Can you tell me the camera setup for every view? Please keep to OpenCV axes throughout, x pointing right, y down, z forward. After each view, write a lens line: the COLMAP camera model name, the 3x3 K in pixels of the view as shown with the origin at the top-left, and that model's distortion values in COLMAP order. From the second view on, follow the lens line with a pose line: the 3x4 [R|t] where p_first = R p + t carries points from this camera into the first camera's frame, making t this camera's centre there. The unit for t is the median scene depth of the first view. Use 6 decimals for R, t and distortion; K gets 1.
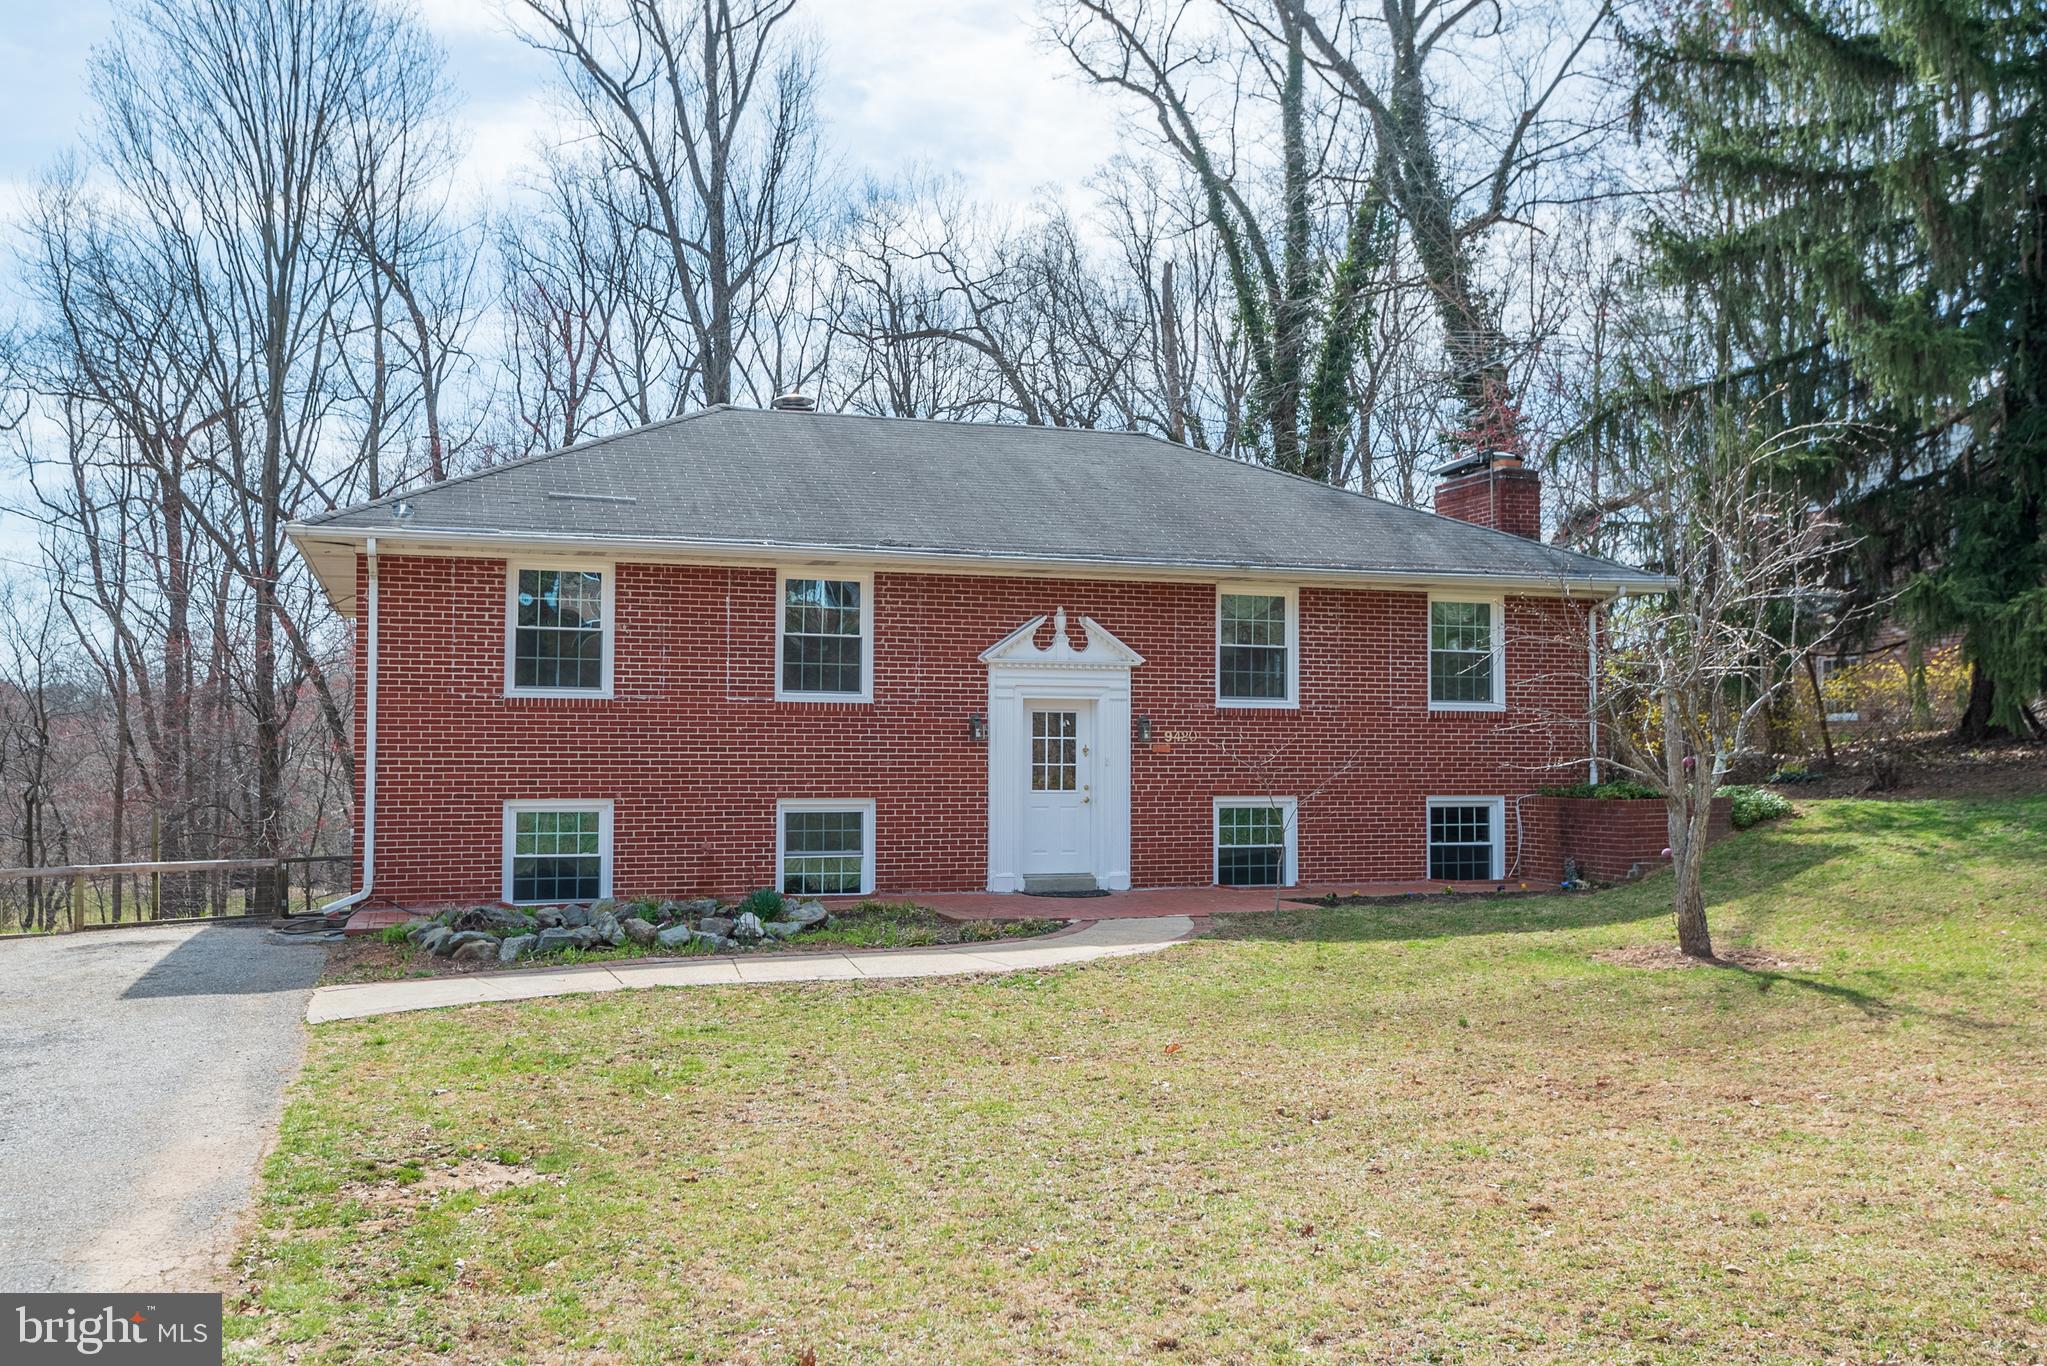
lens RADIAL K [[1679.9, 0, 910.9], [0, 1679.9, 685.8], [0, 0, 1]] dist [0.038136, -0.007461]
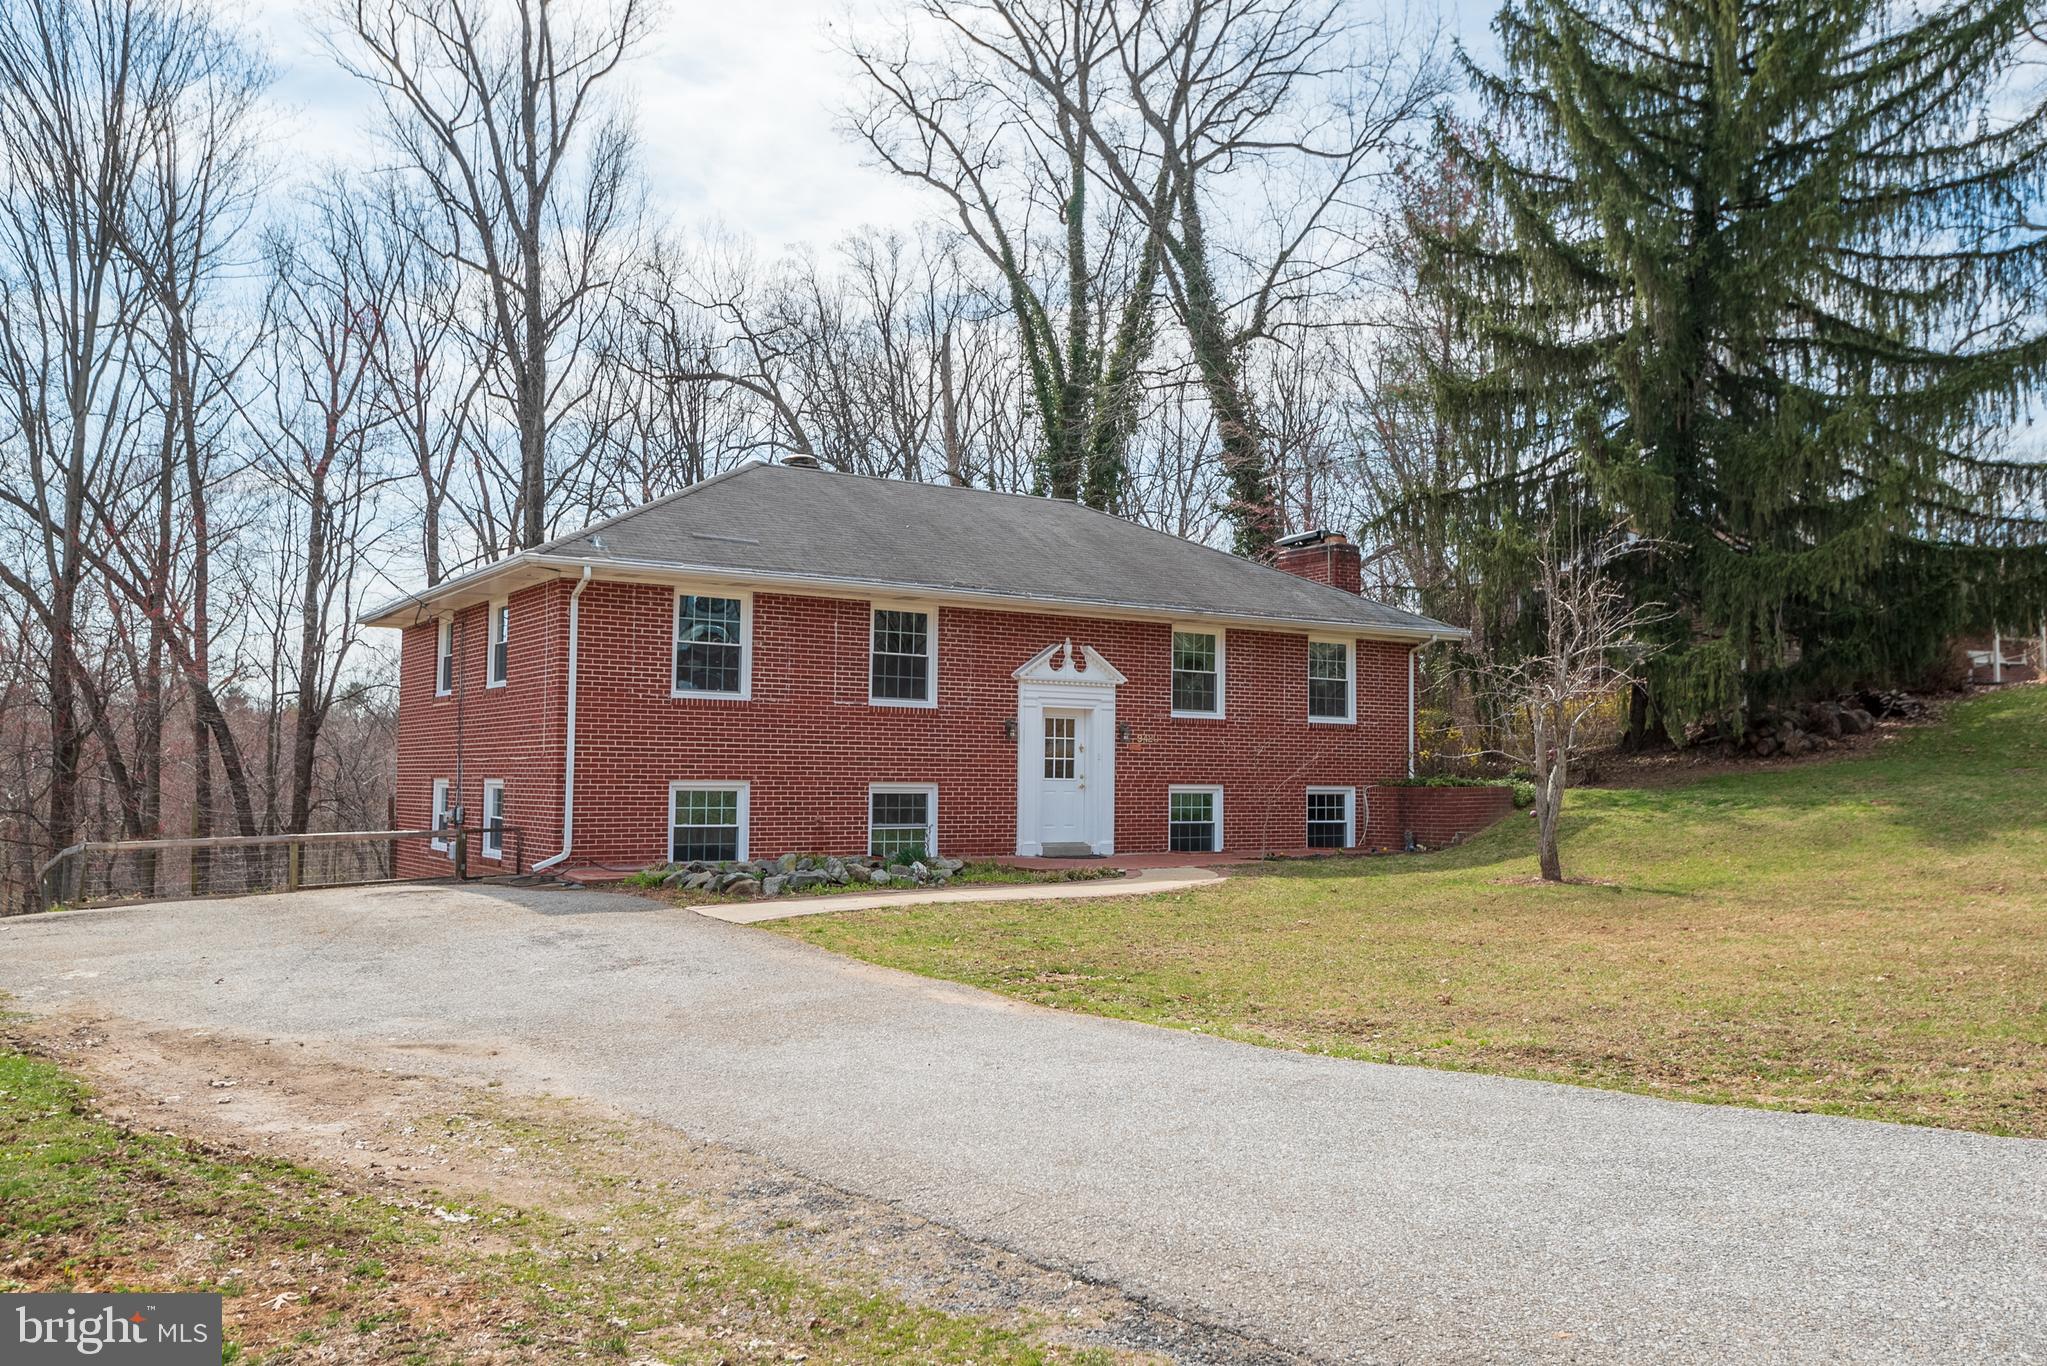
lens RADIAL K [[1644.4, 0, 1012.2], [0, 1644.4, 679.5], [0, 0, 1]] dist [0.037970, 0.002777]
pose [[0.960971, 0.022984, 0.275694, -0.302269], [-0.017621, 0.999605, -0.021915, 0.014170], [-0.276089, 0.016201, 0.960996, -0.213920]]
